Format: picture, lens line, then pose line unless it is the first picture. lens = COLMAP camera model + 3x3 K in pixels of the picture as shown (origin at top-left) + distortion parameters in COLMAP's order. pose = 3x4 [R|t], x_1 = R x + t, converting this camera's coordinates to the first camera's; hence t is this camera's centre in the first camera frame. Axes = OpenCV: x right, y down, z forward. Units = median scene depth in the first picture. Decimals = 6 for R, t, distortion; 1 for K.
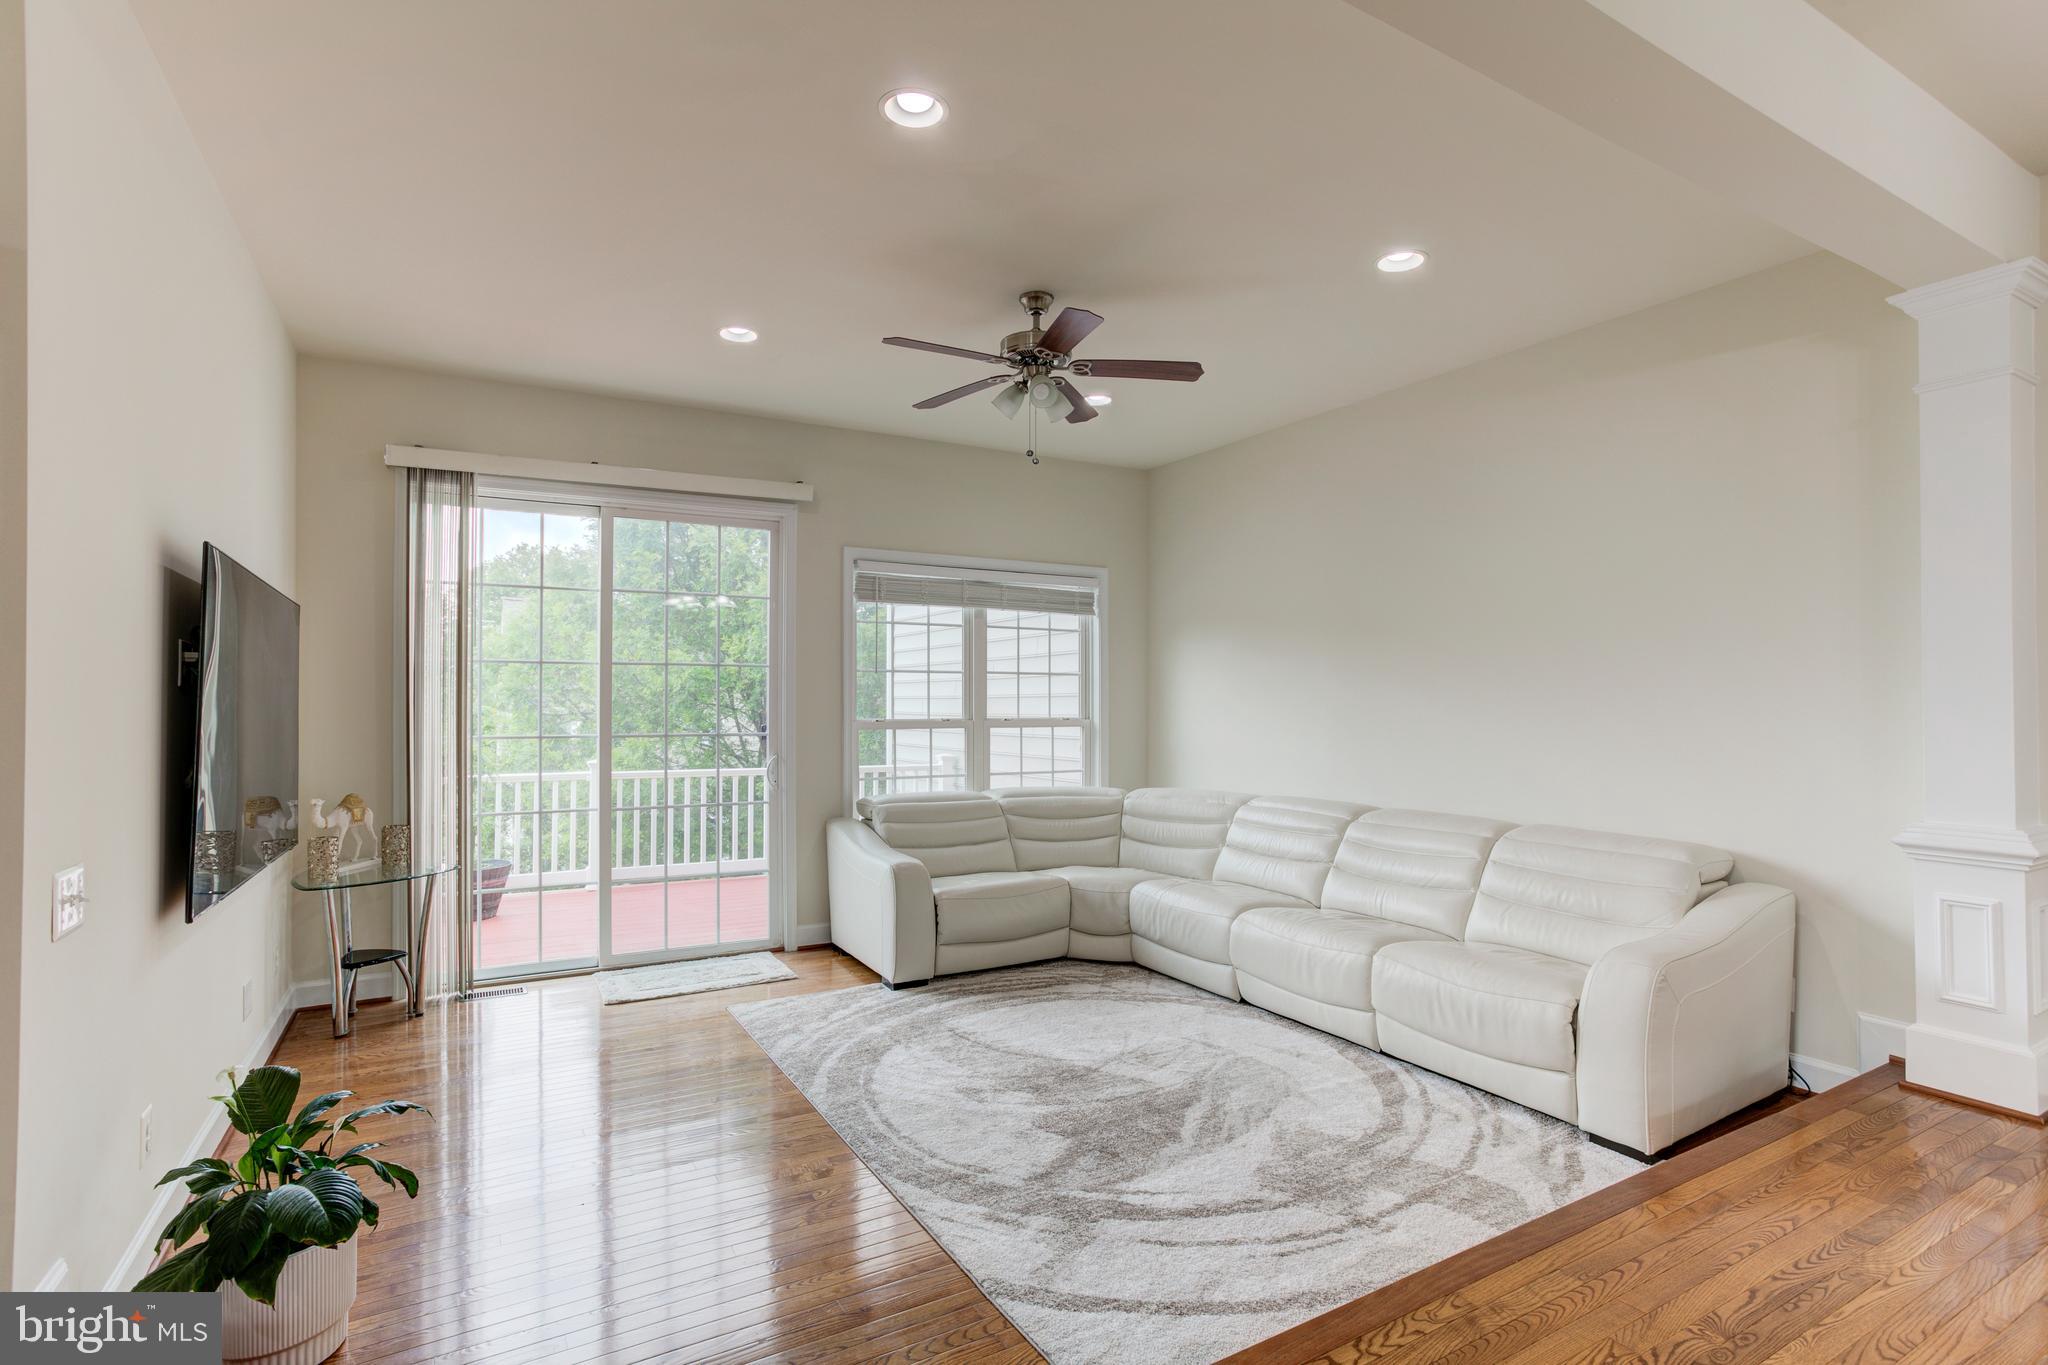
lens RADIAL K [[1006.3, 0, 977.1], [0, 1006.3, 691.5], [0, 0, 1]] dist [-0.057247, 0.030562]
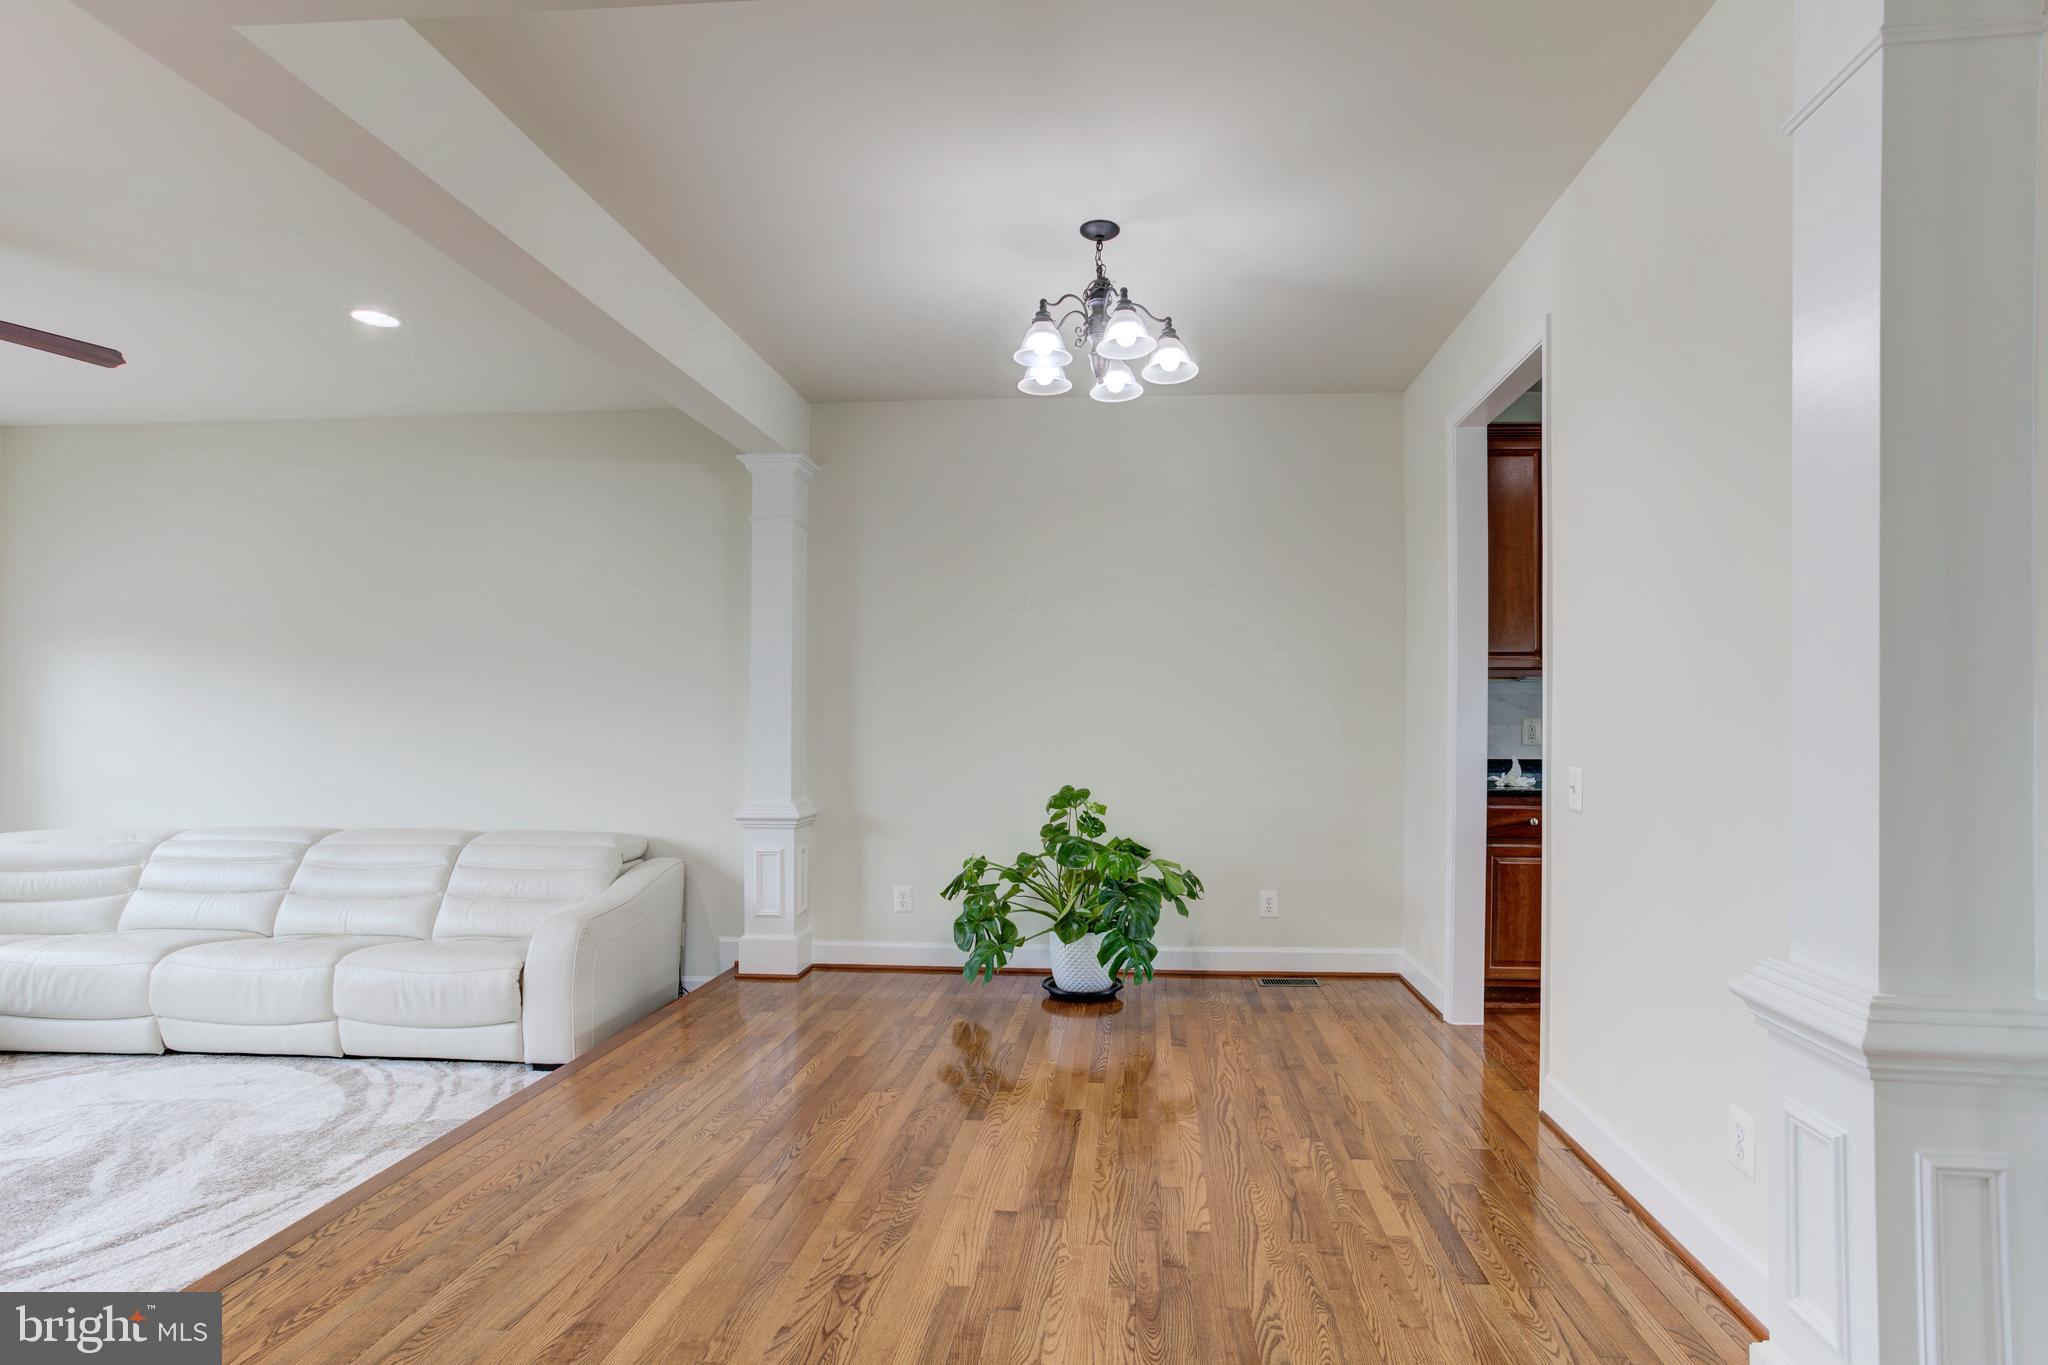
lens RADIAL K [[1033.2, 0, 1087.6], [0, 1033.2, 723.3], [0, 0, 1]] dist [-0.025010, 0.019763]
pose [[0.536966, 0.002972, 0.843599, -0.098167], [-0.010276, 0.999943, 0.003018, -0.001545], [-0.843542, -0.010290, 0.536965, -0.274478]]
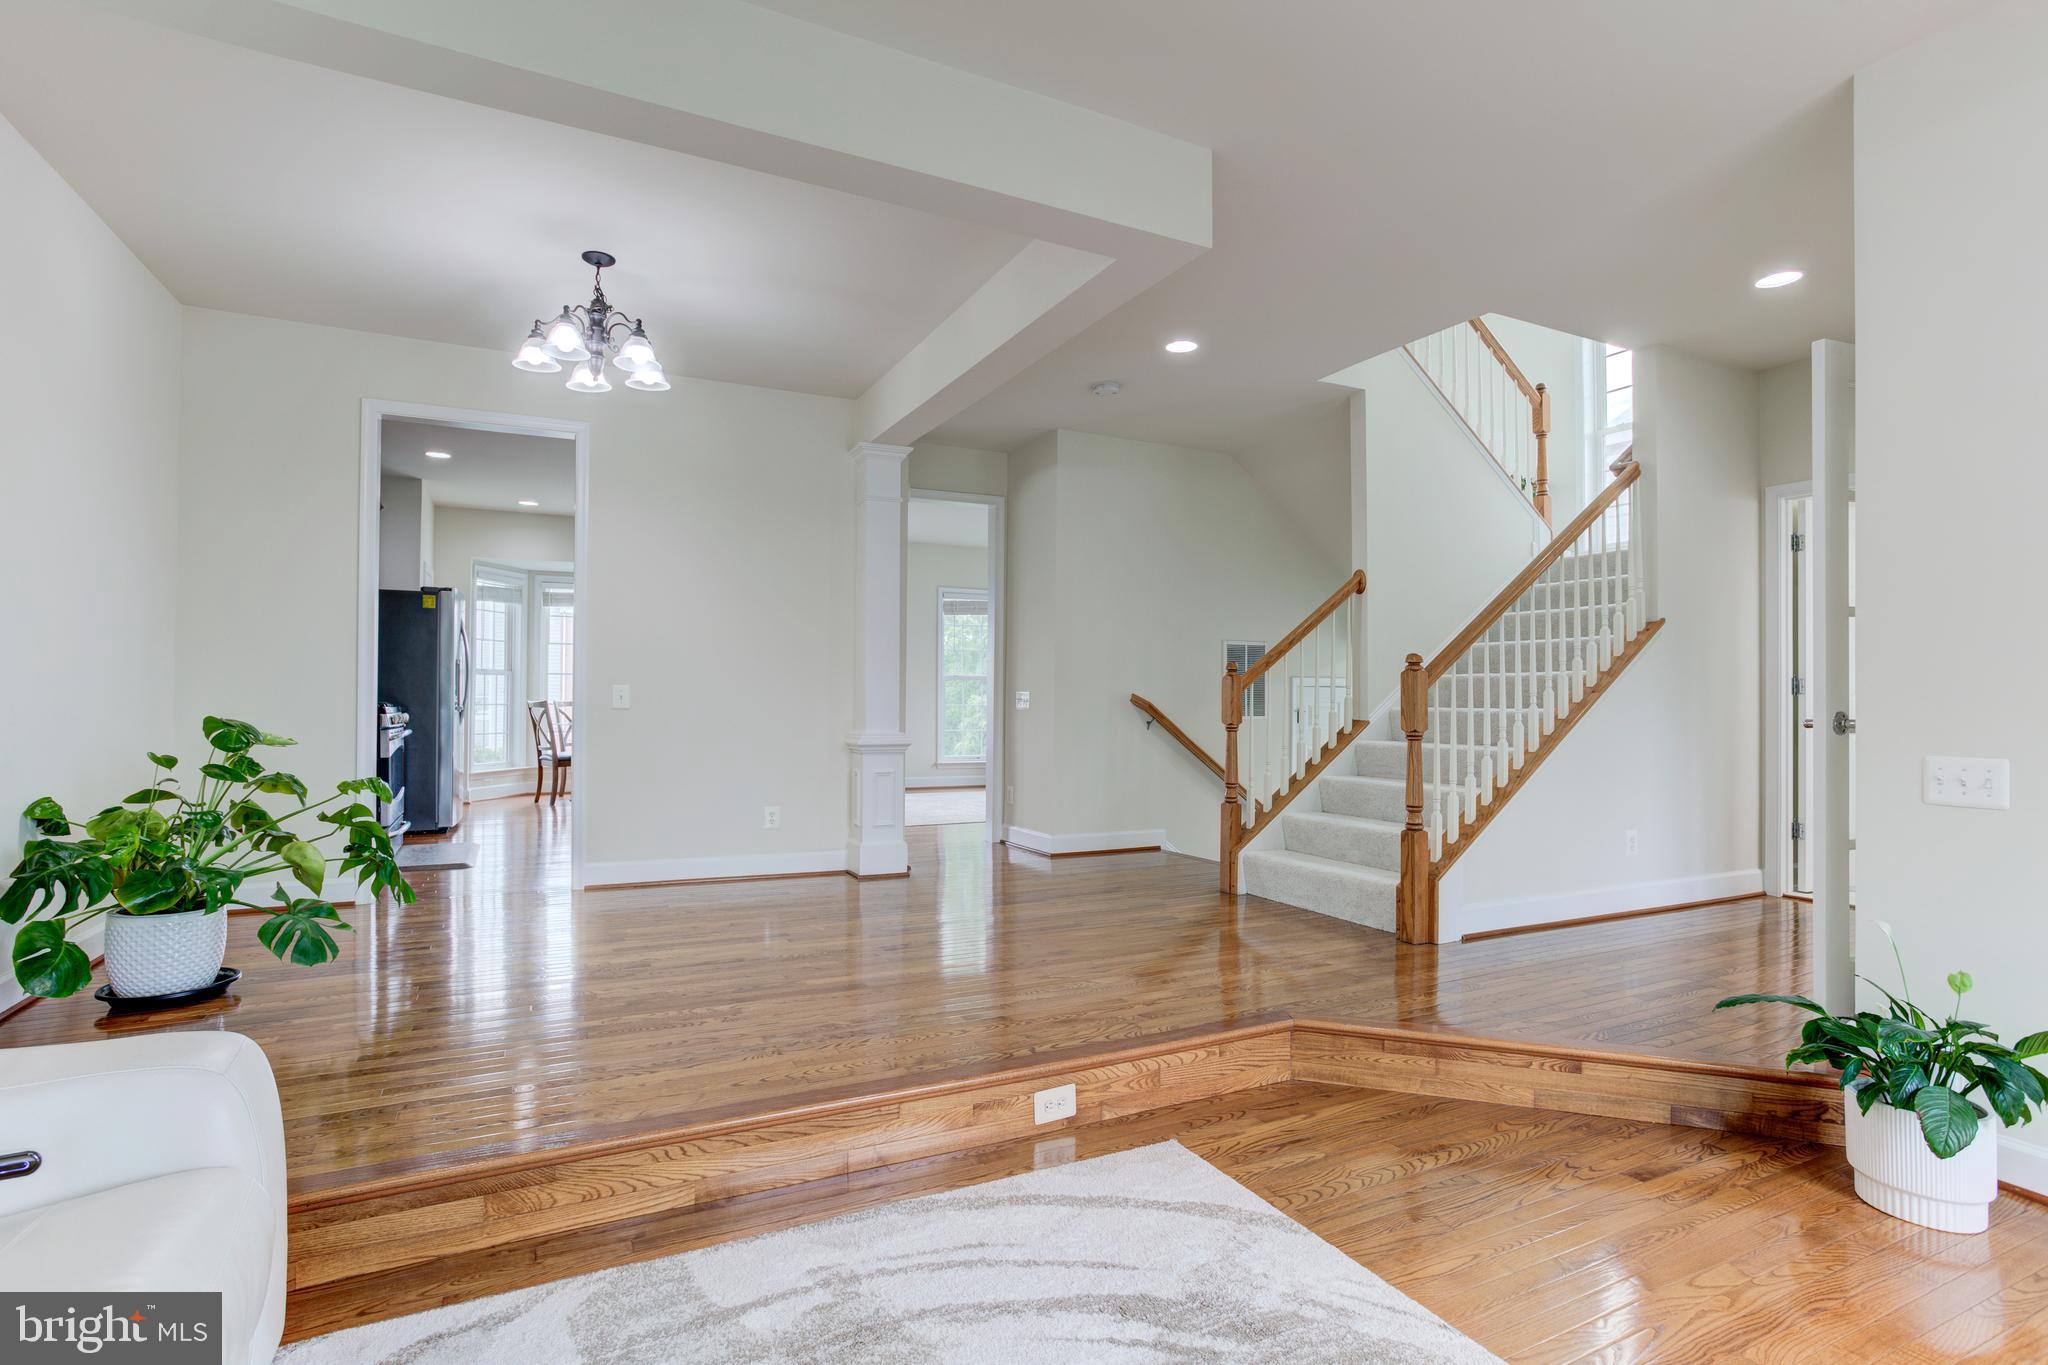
lens RADIAL K [[1033.6, 0, 1010.2], [0, 1033.6, 733.0], [0, 0, 1]] dist [-0.001792, -0.000300]
pose [[-0.999704, -0.009751, 0.022285, 0.184940], [-0.009606, 0.999932, 0.006602, 0.081304], [-0.022347, 0.006386, -0.999730, 1.345031]]
